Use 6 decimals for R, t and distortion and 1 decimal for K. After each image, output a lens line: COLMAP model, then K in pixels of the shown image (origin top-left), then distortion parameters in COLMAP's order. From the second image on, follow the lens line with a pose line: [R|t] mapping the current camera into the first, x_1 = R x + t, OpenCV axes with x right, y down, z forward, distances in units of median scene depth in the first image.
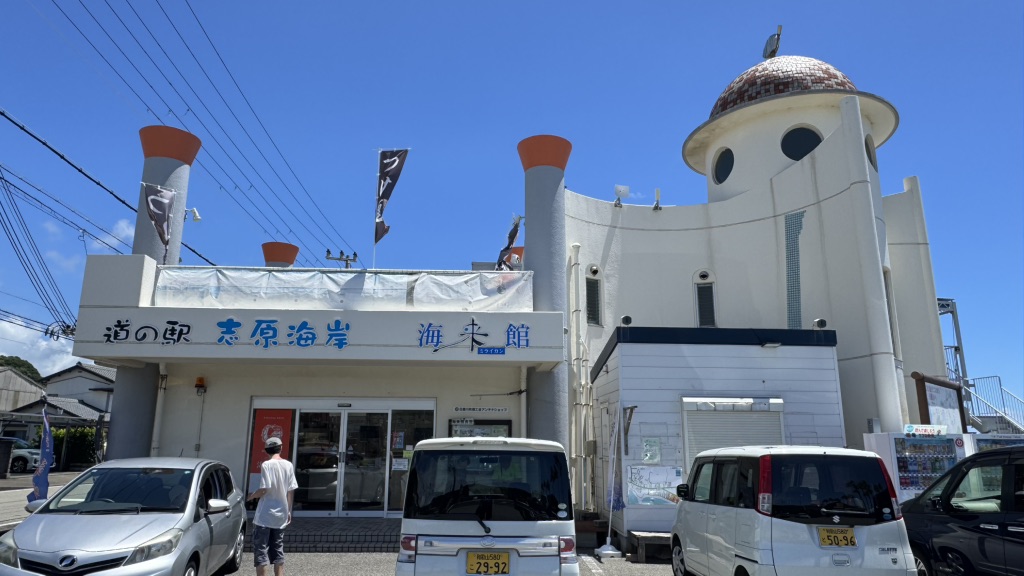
lens RADIAL K [[656.1, 0, 499.8], [0, 656.1, 293.0], [0, 0, 1]] dist [-0.044547, 0.069290]
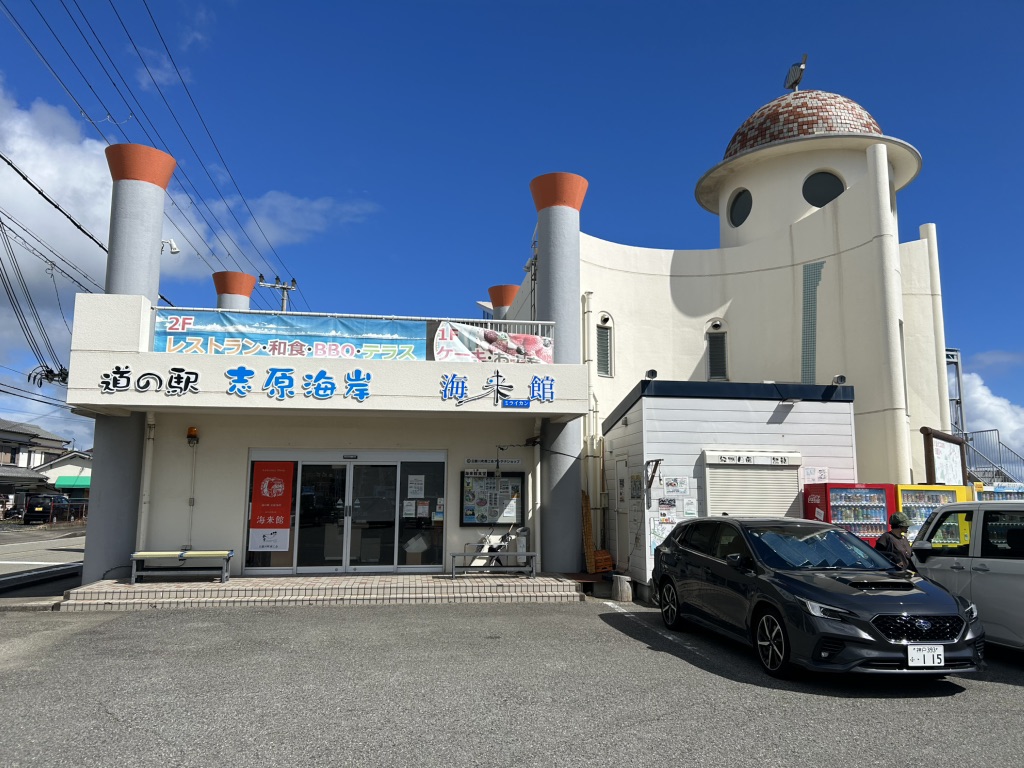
lens RADIAL K [[763.7, 0, 512.0], [0, 763.7, 384.0], [0, 0, 1]] dist [0.031948, -0.007962]
pose [[0.995559, 0.013097, 0.093219, -0.126606], [-0.020345, 0.996805, 0.077236, -0.029131], [-0.091910, -0.078790, 0.992645, -0.138901]]
